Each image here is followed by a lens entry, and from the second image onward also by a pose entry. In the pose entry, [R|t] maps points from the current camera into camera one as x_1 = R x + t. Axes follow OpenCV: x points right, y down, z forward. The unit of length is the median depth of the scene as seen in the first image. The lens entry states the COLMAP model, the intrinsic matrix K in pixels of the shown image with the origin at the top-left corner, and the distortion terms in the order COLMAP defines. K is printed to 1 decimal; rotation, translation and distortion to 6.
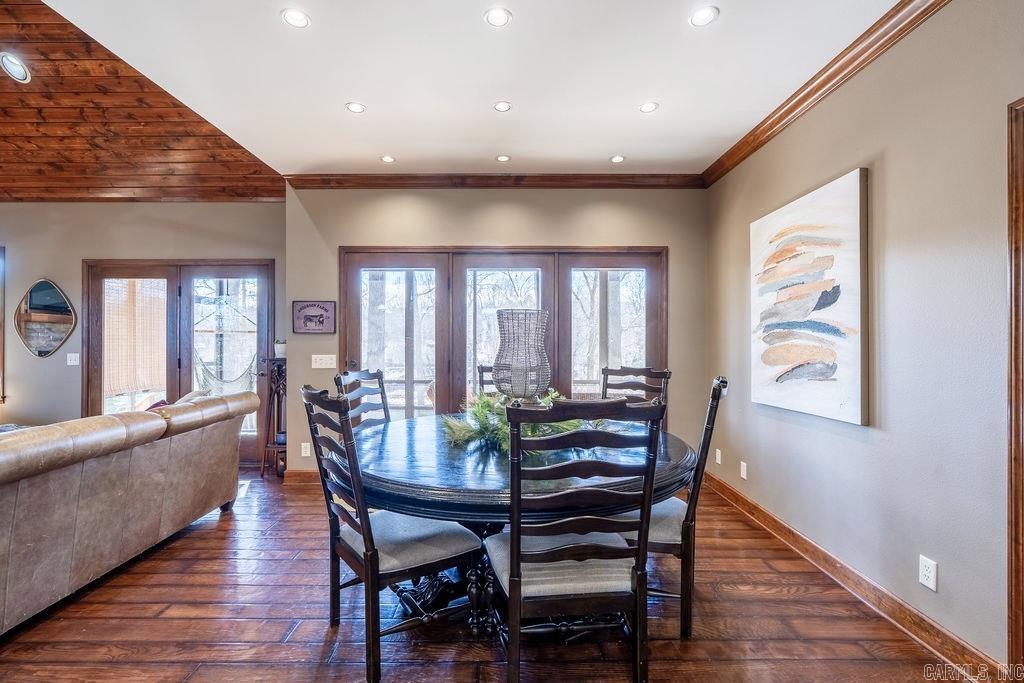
lens RADIAL K [[457.3, 0, 512.0], [0, 457.3, 341.5], [0, 0, 1]] dist [-0.001767, 0.000972]
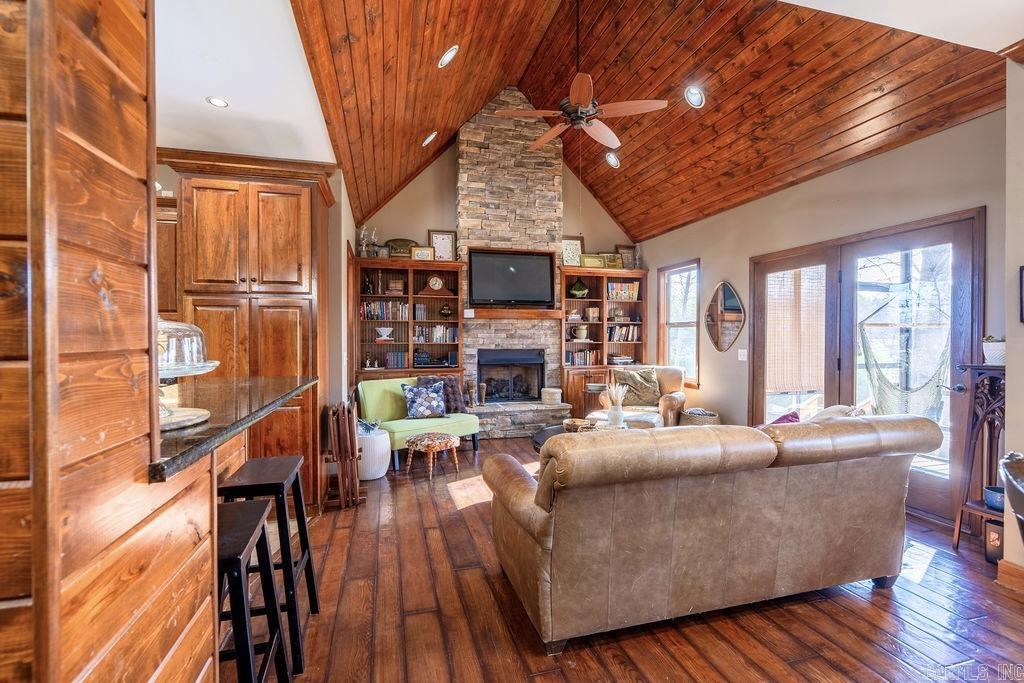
lens RADIAL K [[457.3, 0, 512.0], [0, 457.3, 341.5], [0, 0, 1]] dist [-0.001767, 0.000972]
pose [[0.256820, 0.007460, -0.966431, -0.127387], [0.000837, 0.999968, 0.007942, -0.001085], [0.966459, -0.002849, 0.256805, 0.332076]]
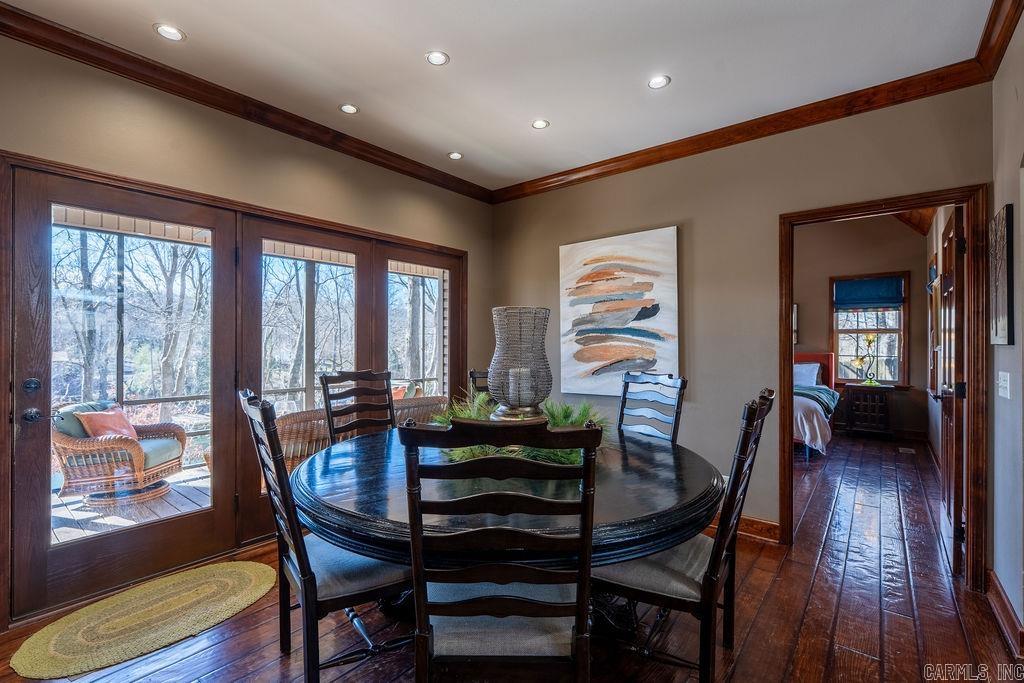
lens RADIAL K [[457.3, 0, 512.0], [0, 457.3, 341.5], [0, 0, 1]] dist [-0.001767, 0.000972]
pose [[0.639505, 0.003135, 0.768781, -0.524126], [-0.001653, 0.999995, -0.002702, -0.000792], [-0.768785, 0.000457, 0.639507, 0.340387]]
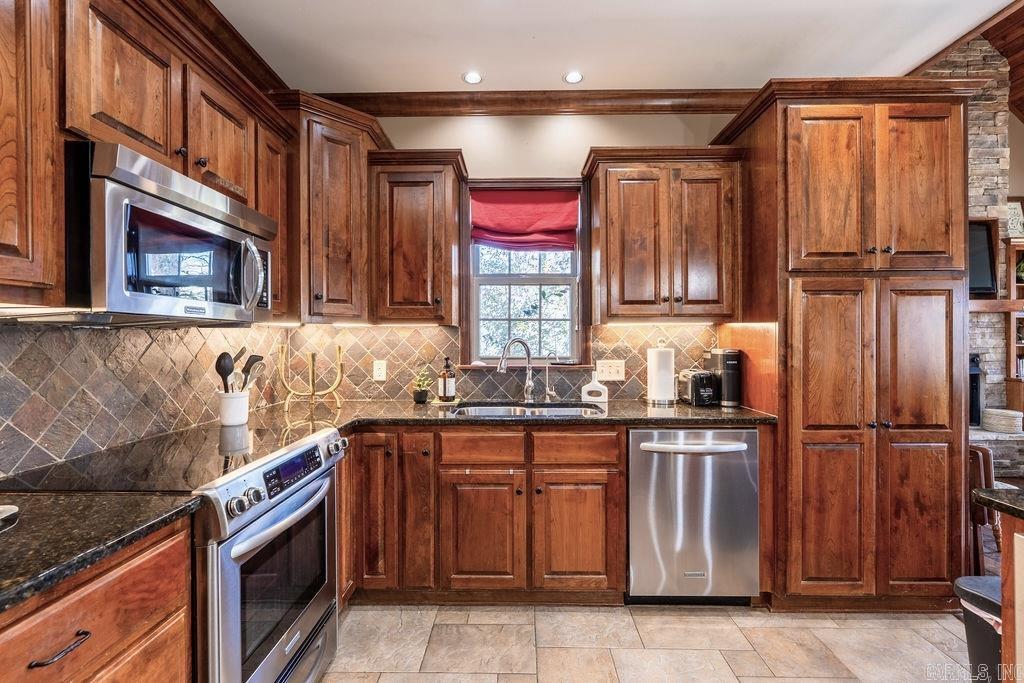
lens RADIAL K [[457.3, 0, 512.0], [0, 457.3, 341.5], [0, 0, 1]] dist [-0.001767, 0.000972]
pose [[-0.017849, 0.003827, -0.999833, -0.566010], [0.001194, 0.999992, 0.003807, 0.000370], [0.999840, -0.001126, -0.017853, -0.480930]]
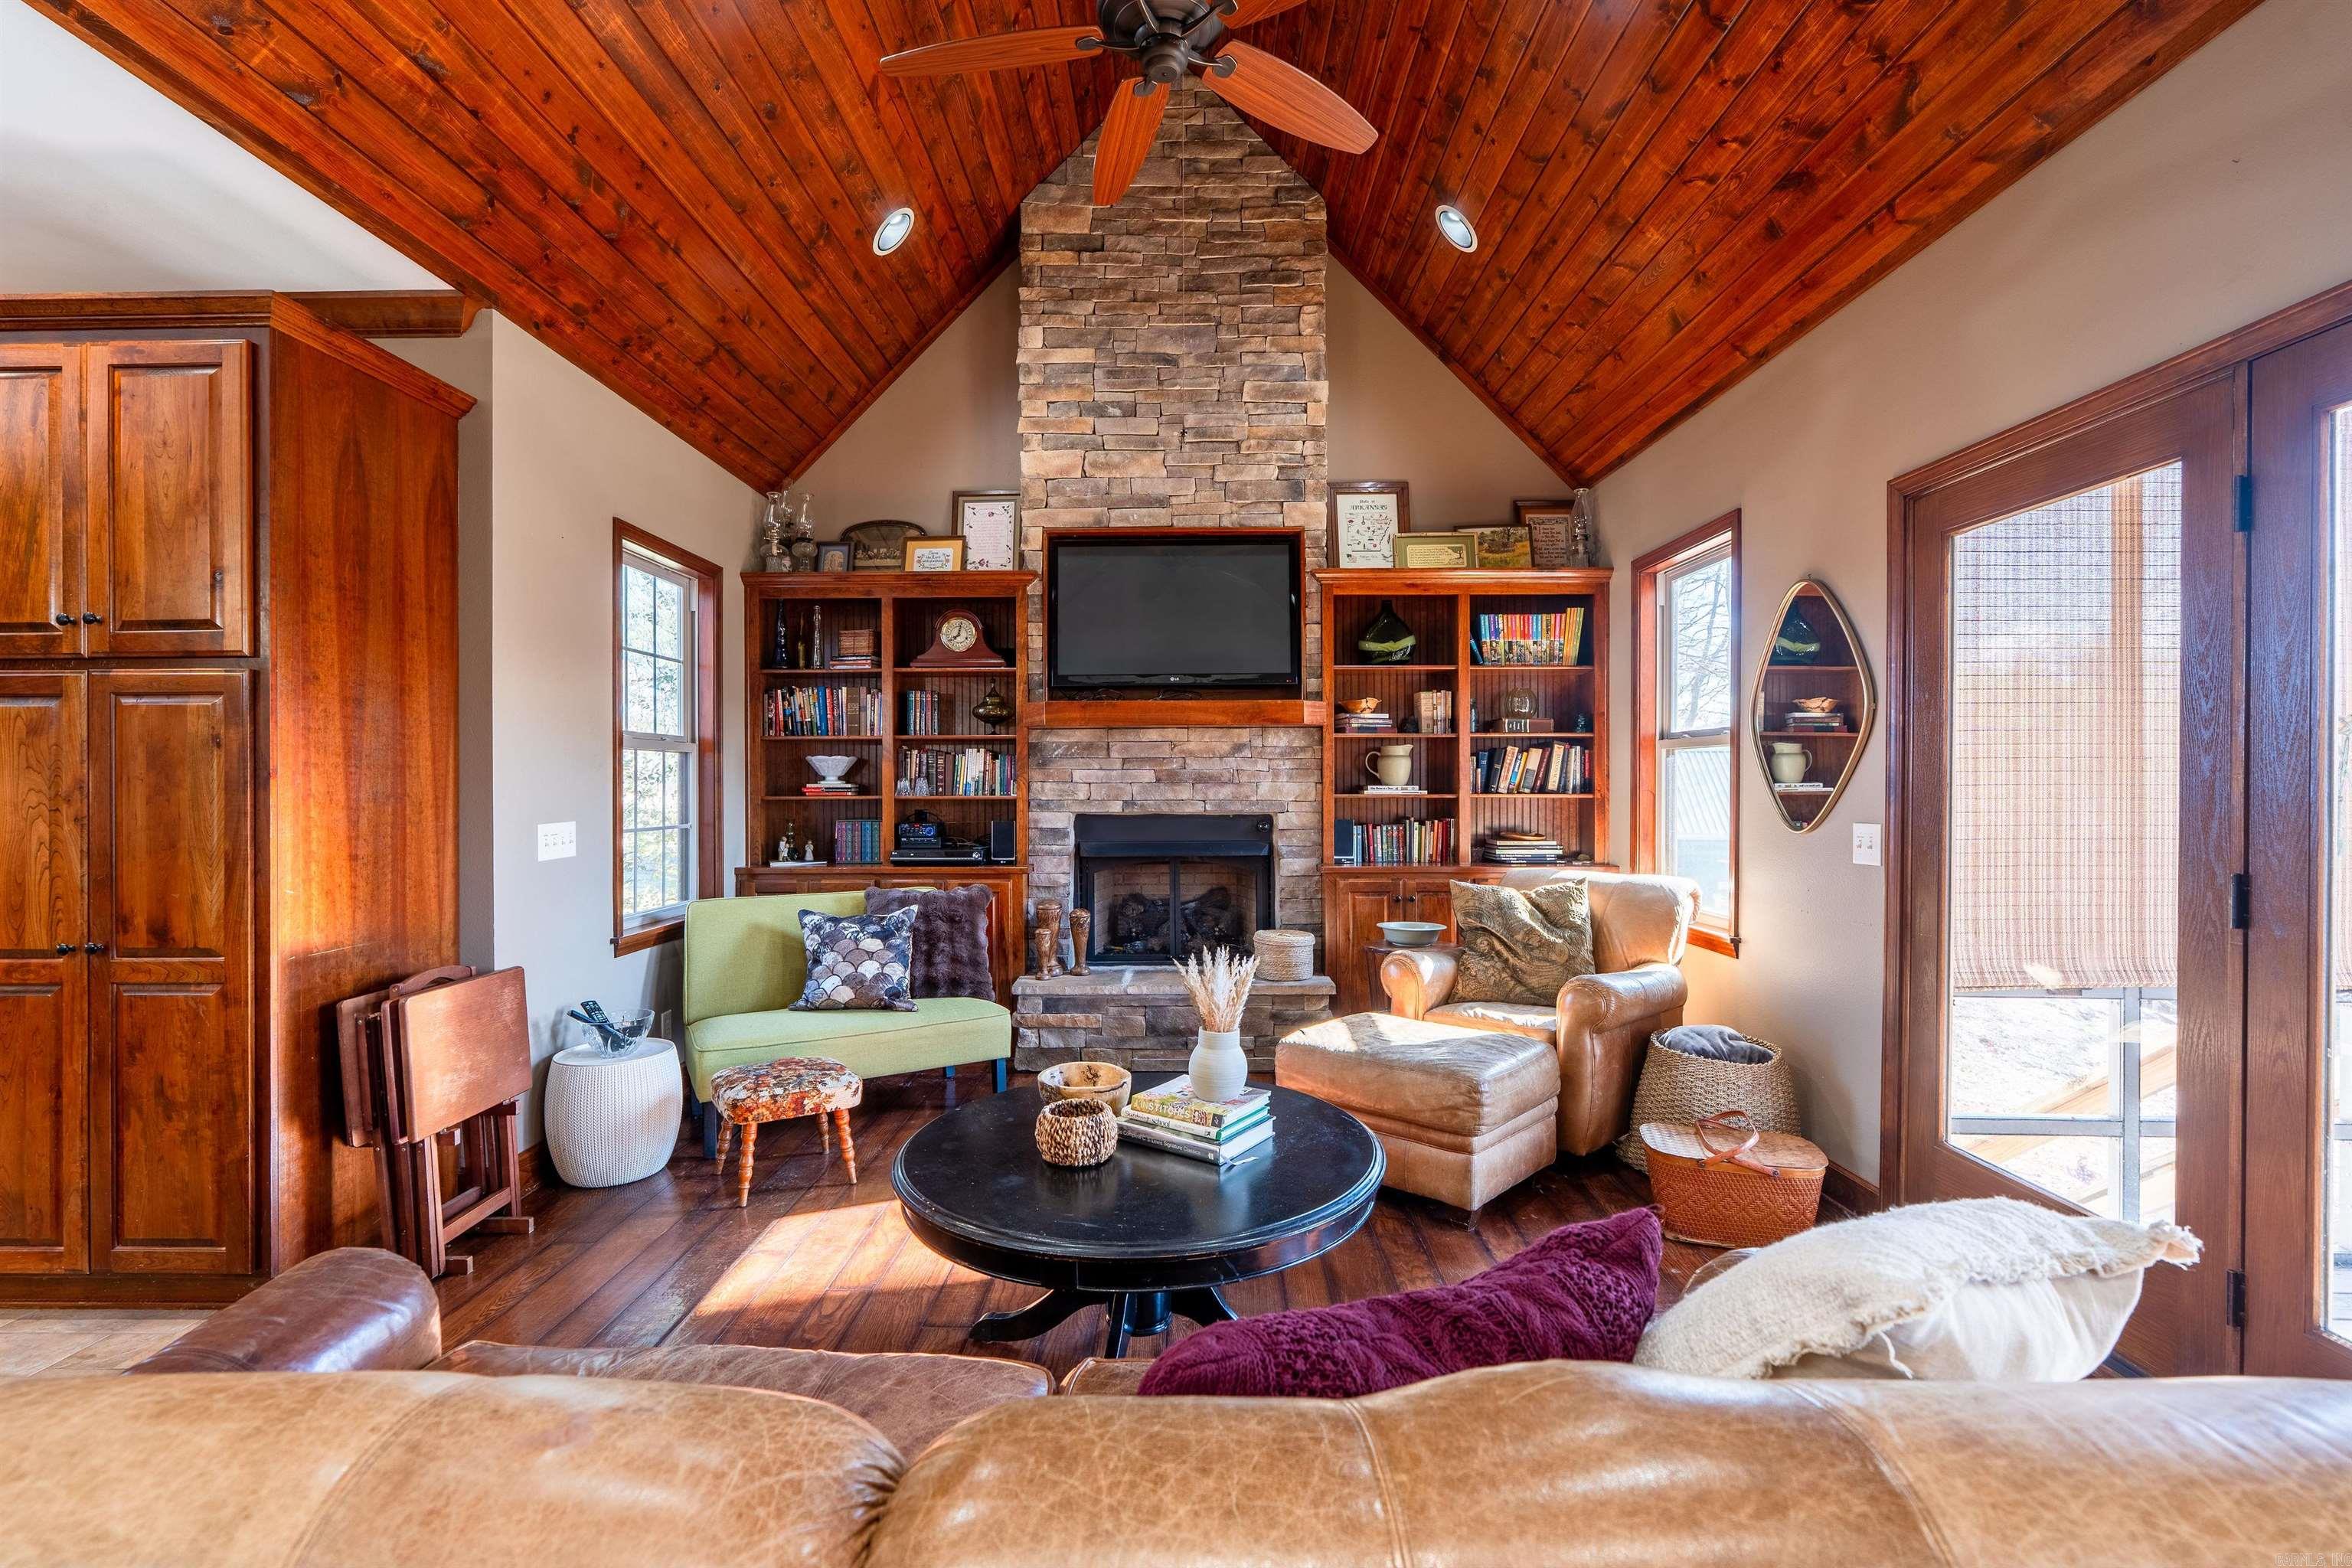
lens RADIAL K [[1050.3, 0, 1176.0], [0, 1050.3, 784.0], [0, 0, 1]] dist [-0.001767, 0.000972]
pose [[-0.023571, 0.001904, -0.999720, -0.454233], [0.002720, 0.999995, 0.001841, -0.001386], [0.999718, -0.002676, -0.023576, 0.885875]]
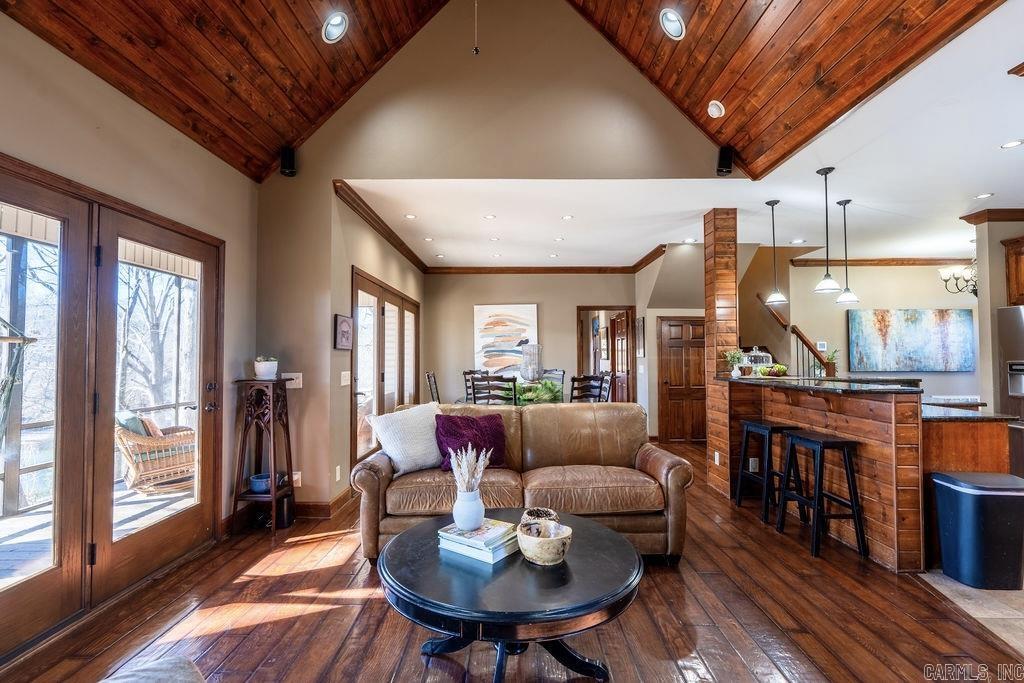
lens RADIAL K [[457.3, 0, 512.0], [0, 457.3, 341.5], [0, 0, 1]] dist [-0.001767, 0.000972]
pose [[0.011884, 0.035405, 0.999302, -1.843865], [0.003951, 0.999363, -0.035454, 0.001732], [-0.999922, 0.004370, 0.011737, 0.835639]]
